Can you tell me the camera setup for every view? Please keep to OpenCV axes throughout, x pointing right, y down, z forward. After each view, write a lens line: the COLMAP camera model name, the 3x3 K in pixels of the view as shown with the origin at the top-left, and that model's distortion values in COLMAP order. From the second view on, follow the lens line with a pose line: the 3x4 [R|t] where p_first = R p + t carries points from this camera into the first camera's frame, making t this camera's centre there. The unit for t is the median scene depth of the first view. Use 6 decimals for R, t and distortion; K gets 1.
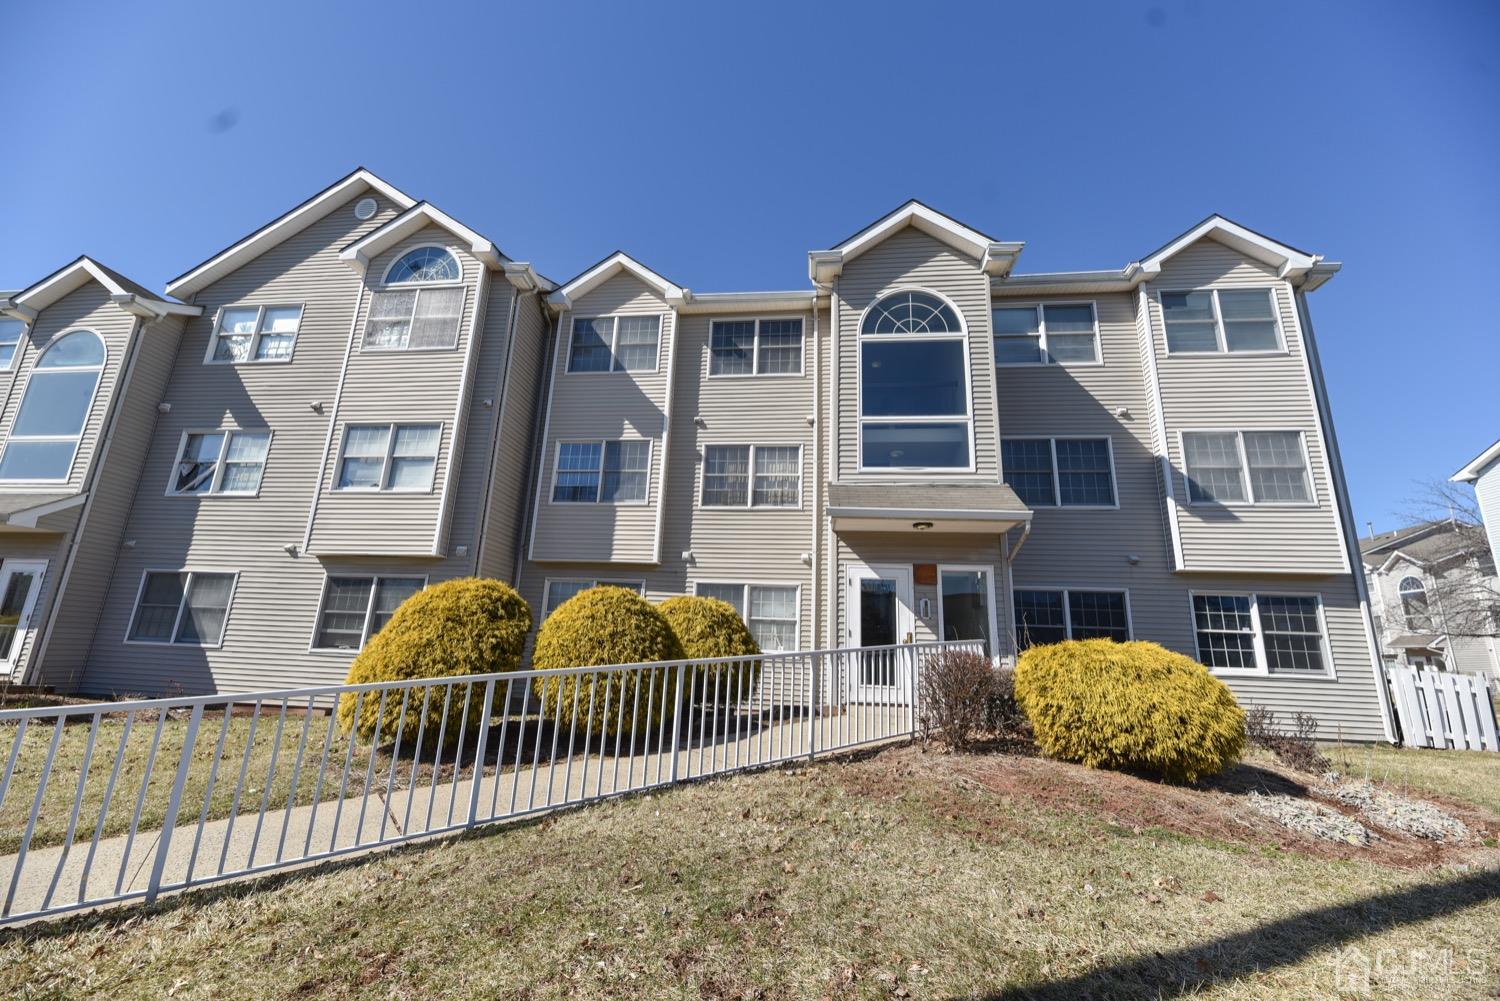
lens RADIAL K [[604.4, 0, 751.0], [0, 604.4, 504.0], [0, 0, 1]] dist [0.002403, -0.000358]
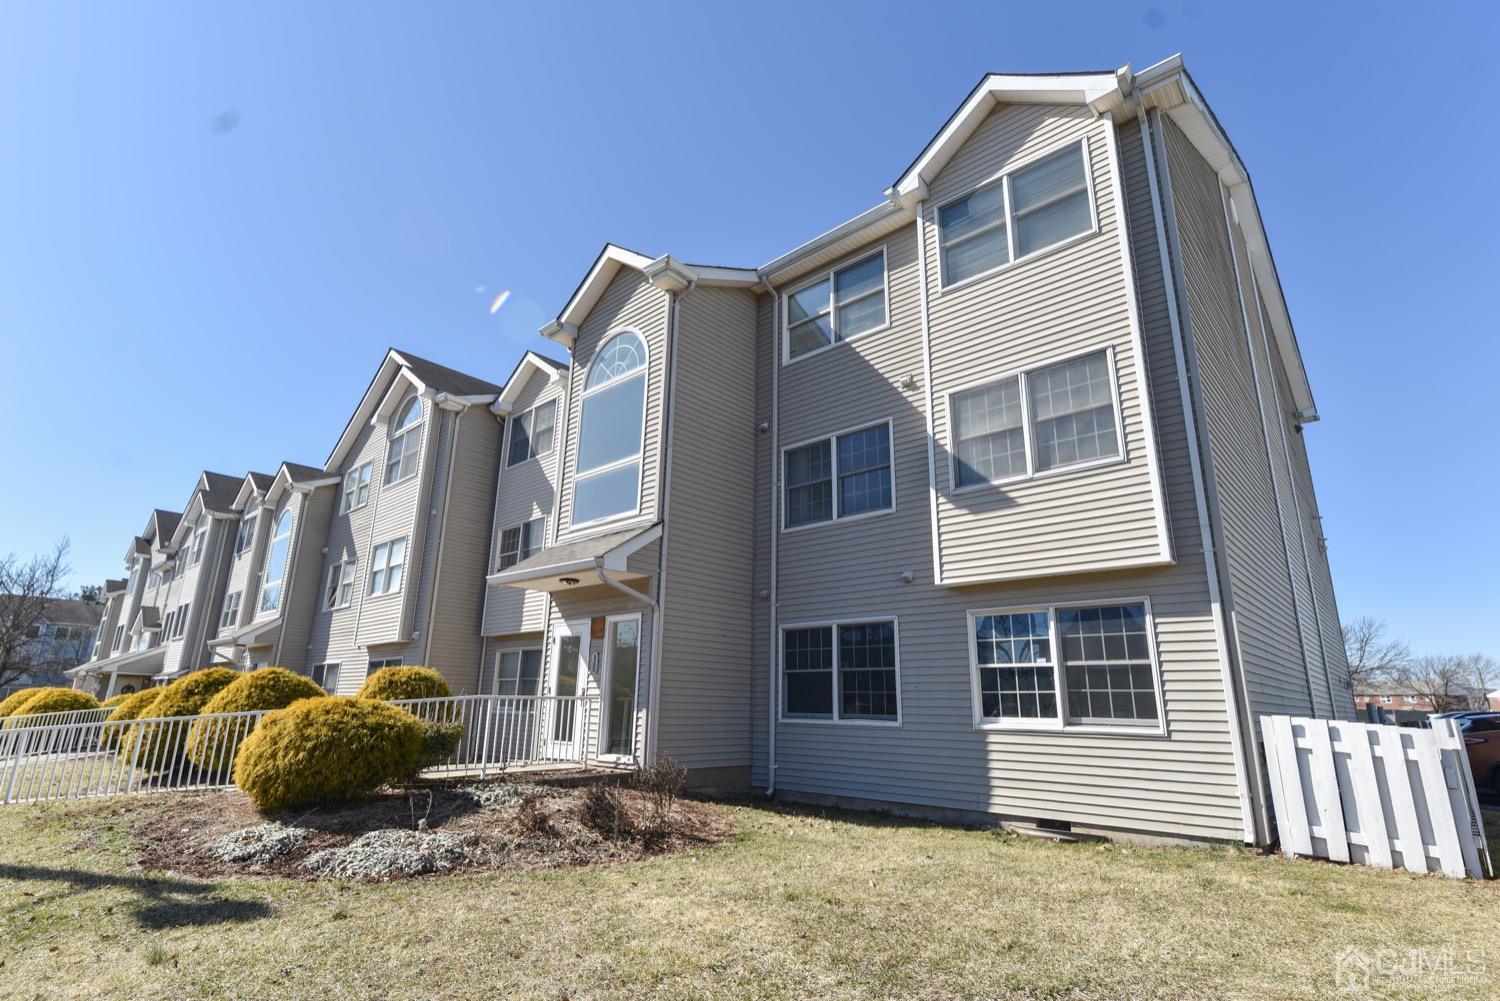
lens RADIAL K [[733.3, 0, 748.5], [0, 733.3, 504.3], [0, 0, 1]] dist [0.012164, 0.000773]
pose [[0.810132, -0.179013, -0.558247, 1.036911], [0.157604, 0.983687, -0.086724, 0.053237], [0.564665, -0.017724, 0.825130, 0.134154]]
